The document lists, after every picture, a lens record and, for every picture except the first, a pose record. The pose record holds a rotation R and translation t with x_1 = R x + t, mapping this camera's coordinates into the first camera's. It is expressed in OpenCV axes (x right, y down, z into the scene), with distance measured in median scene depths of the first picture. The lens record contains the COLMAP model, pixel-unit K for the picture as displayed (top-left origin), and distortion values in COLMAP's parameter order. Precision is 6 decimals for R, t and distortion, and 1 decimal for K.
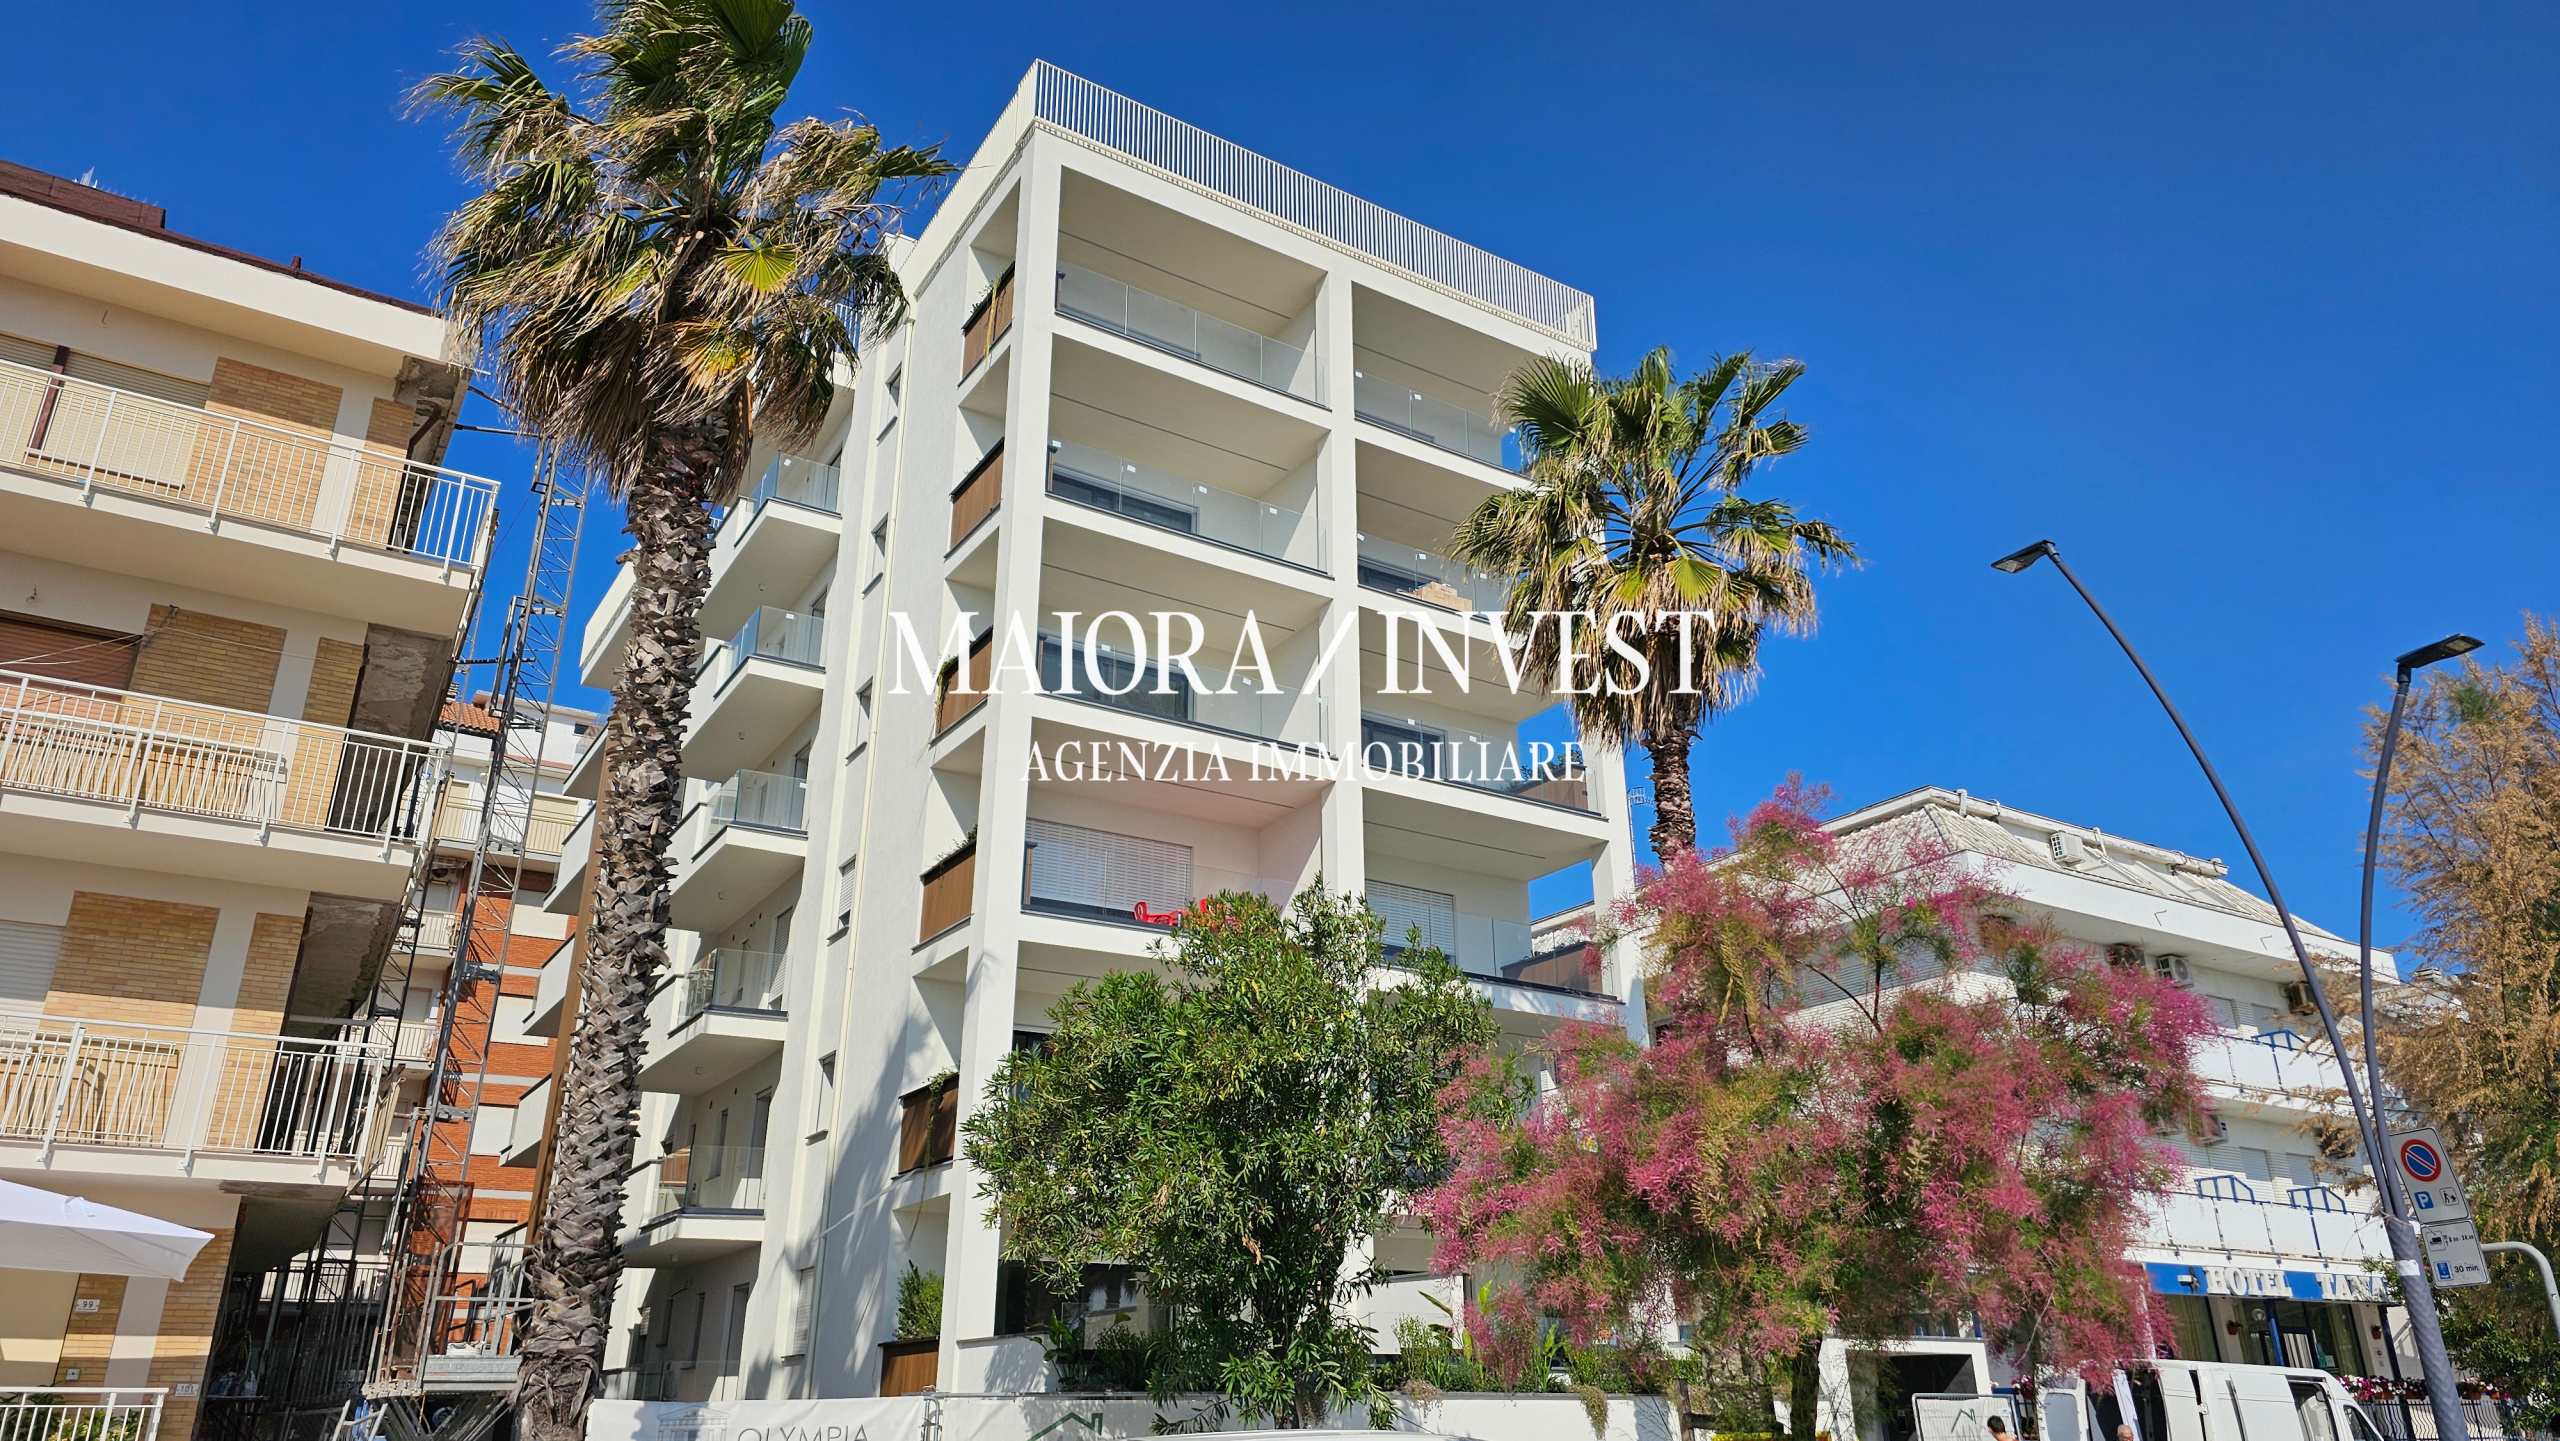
lens RADIAL K [[1704.3, 0, 1280.0], [0, 1704.3, 720.5], [0, 0, 1]] dist [0.065045, -0.058732]
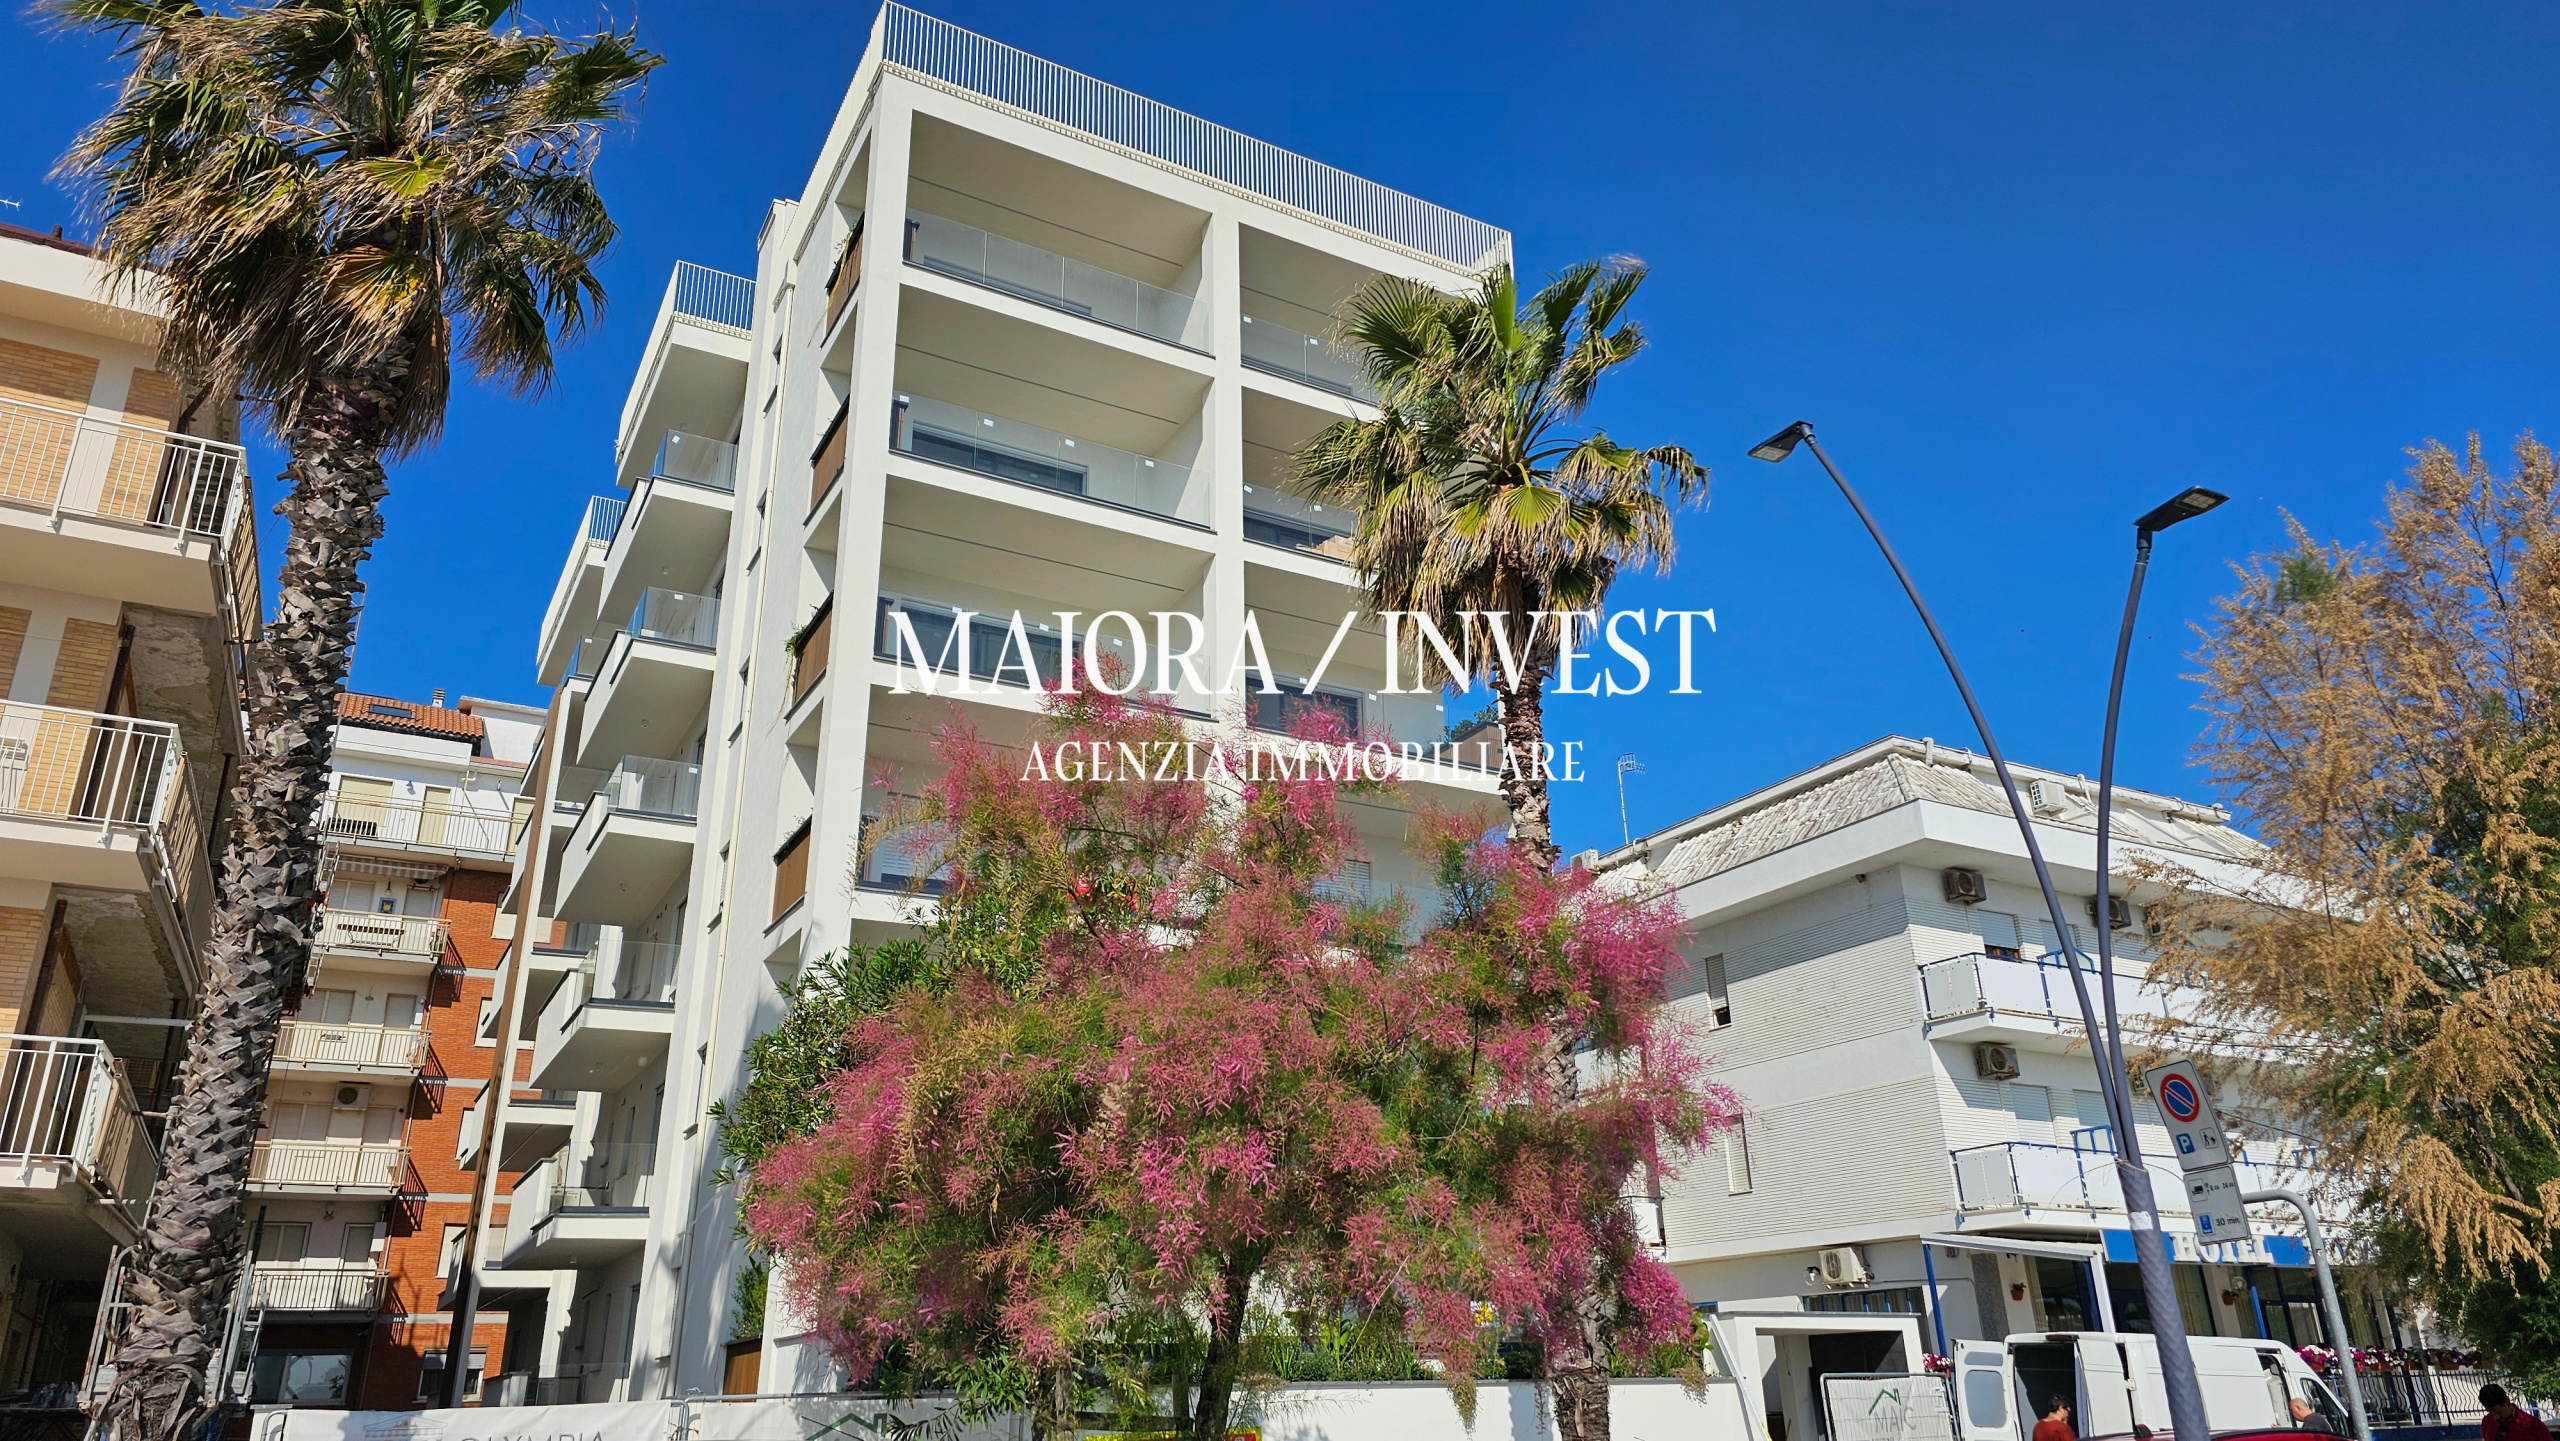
lens RADIAL K [[1704.8, 0, 1280.2], [0, 1704.8, 726.2], [0, 0, 1]] dist [0.060314, -0.051577]
pose [[0.998512, -0.033919, -0.042710, 0.128993], [0.034255, 0.999387, 0.007164, 0.023615], [0.042440, -0.008616, 0.999062, 0.060548]]
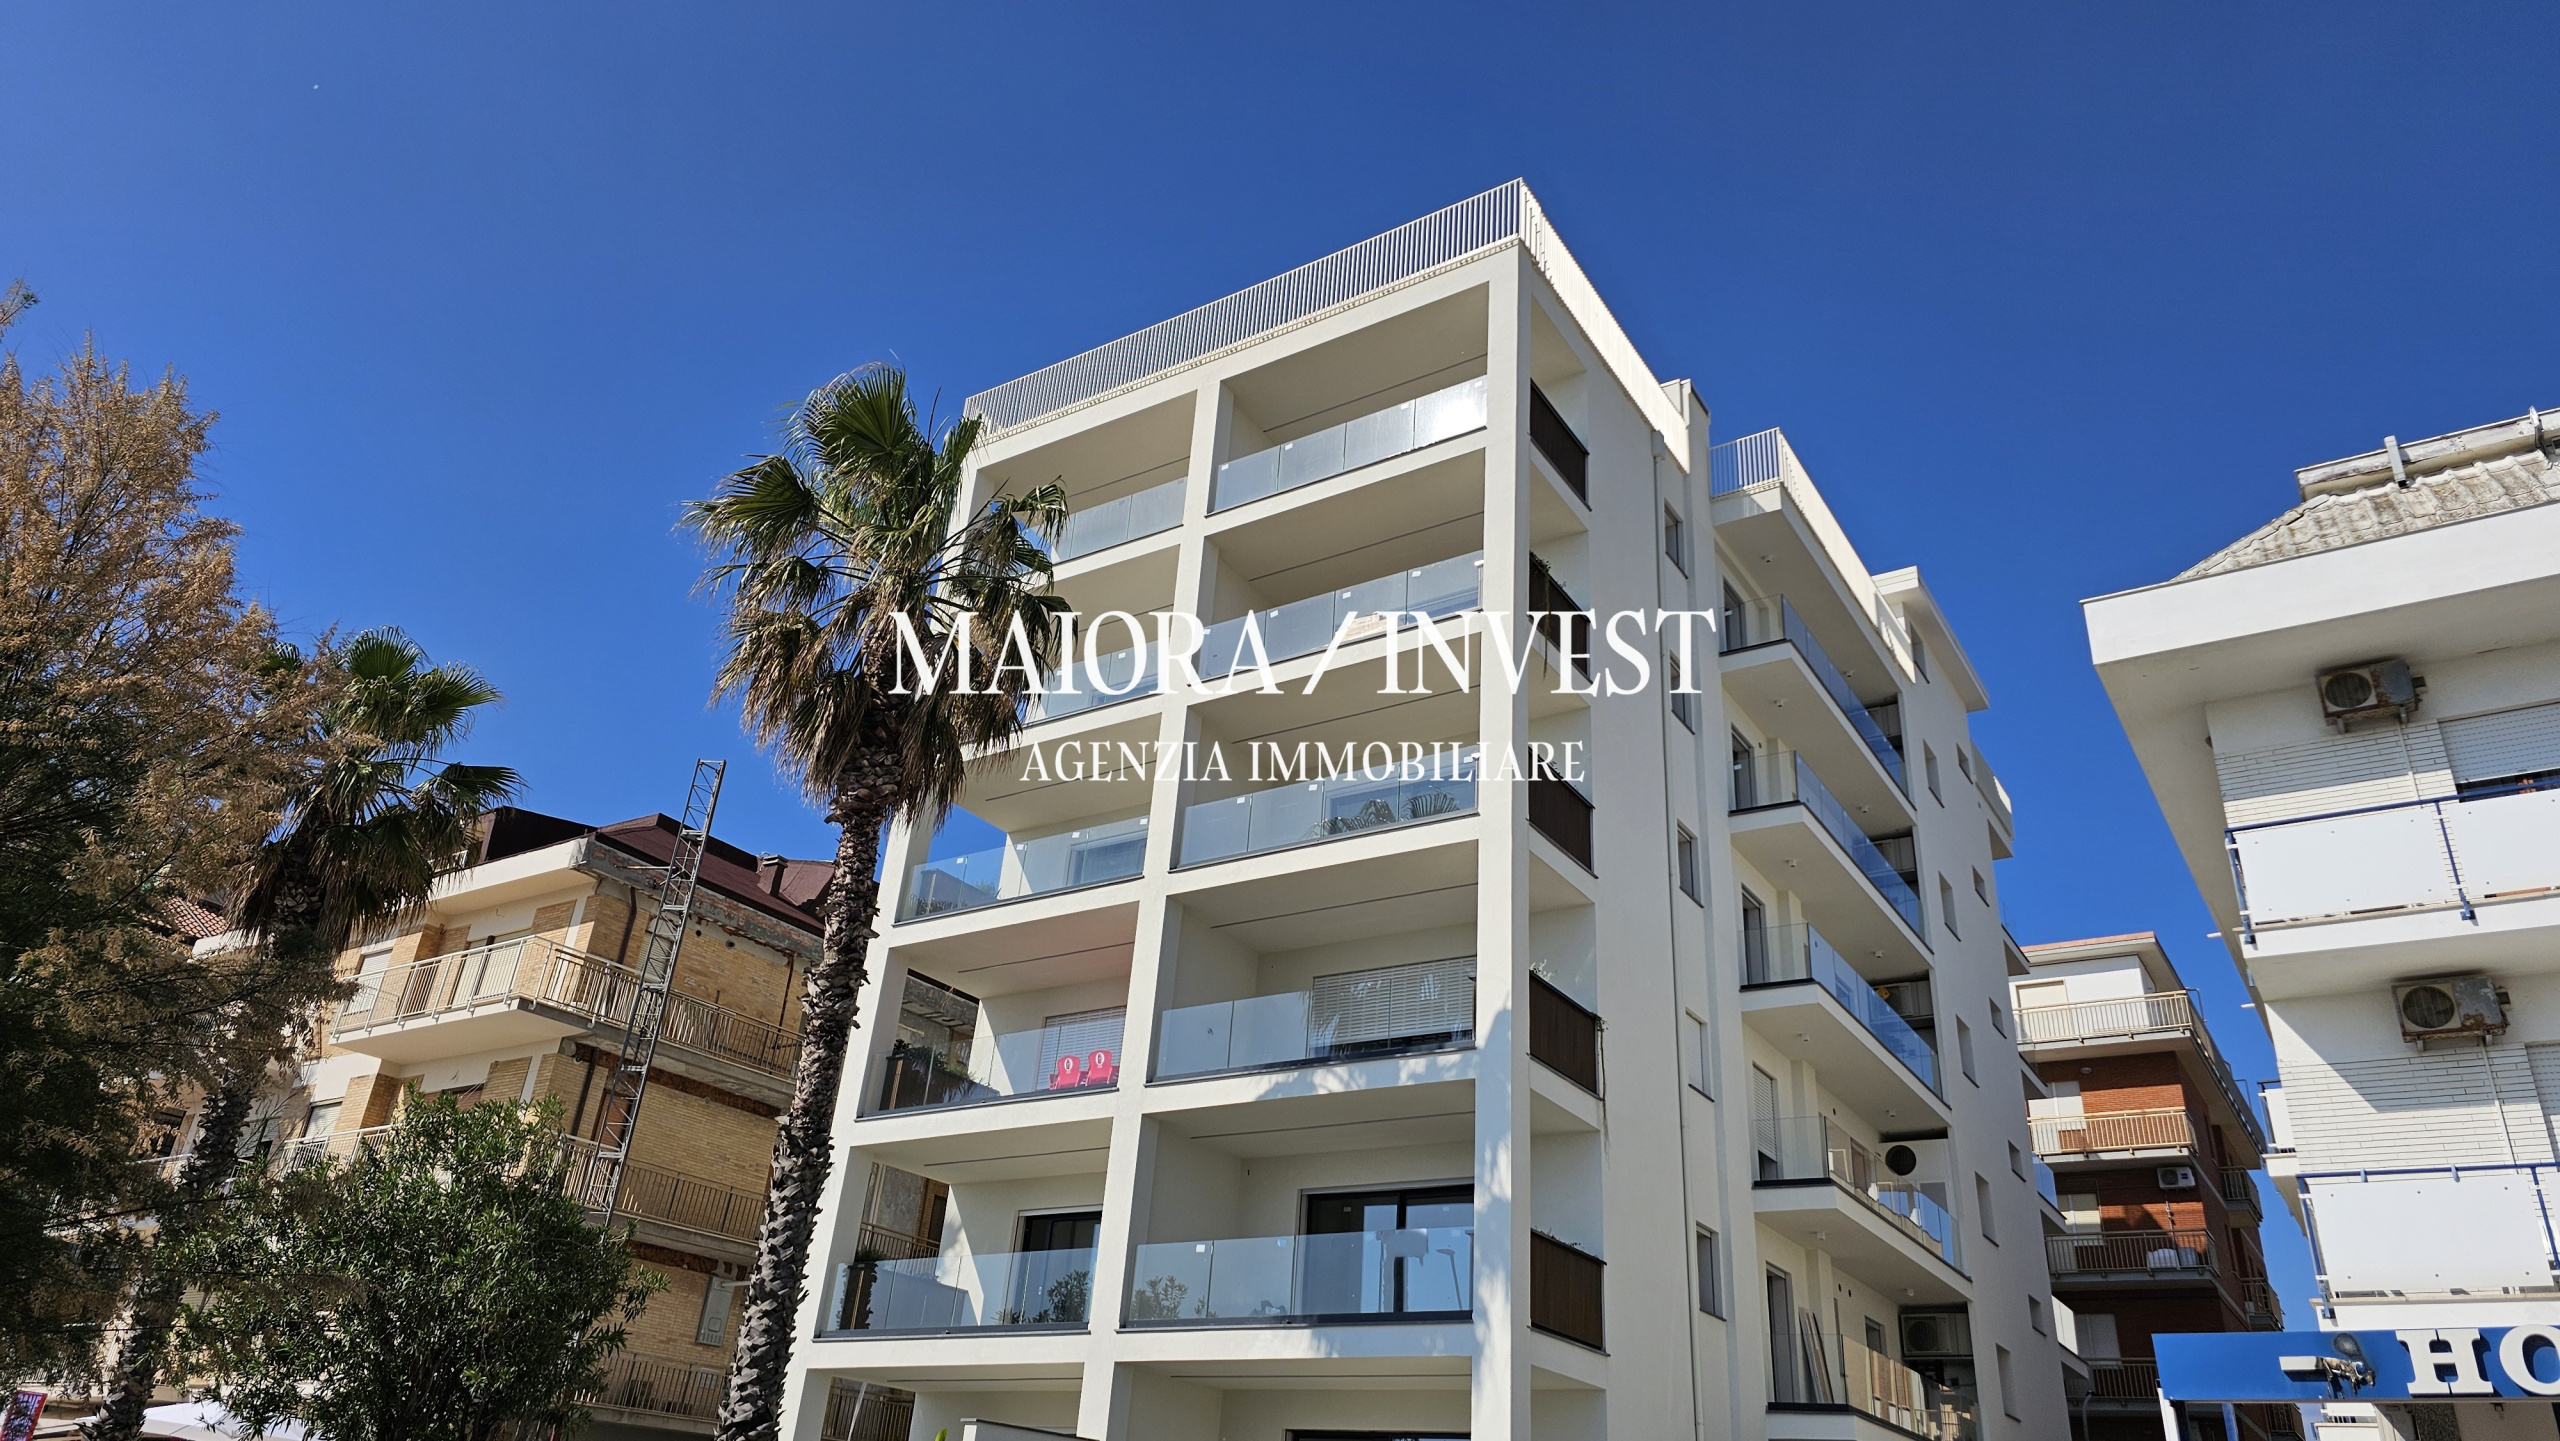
lens RADIAL K [[1704.3, 0, 1280.0], [0, 1704.3, 720.5], [0, 0, 1]] dist [0.065045, -0.058732]
pose [[0.417212, -0.387312, -0.822146, 1.050490], [0.274945, 0.916040, -0.292020, 0.287943], [0.866221, -0.104211, 0.488672, 0.714431]]
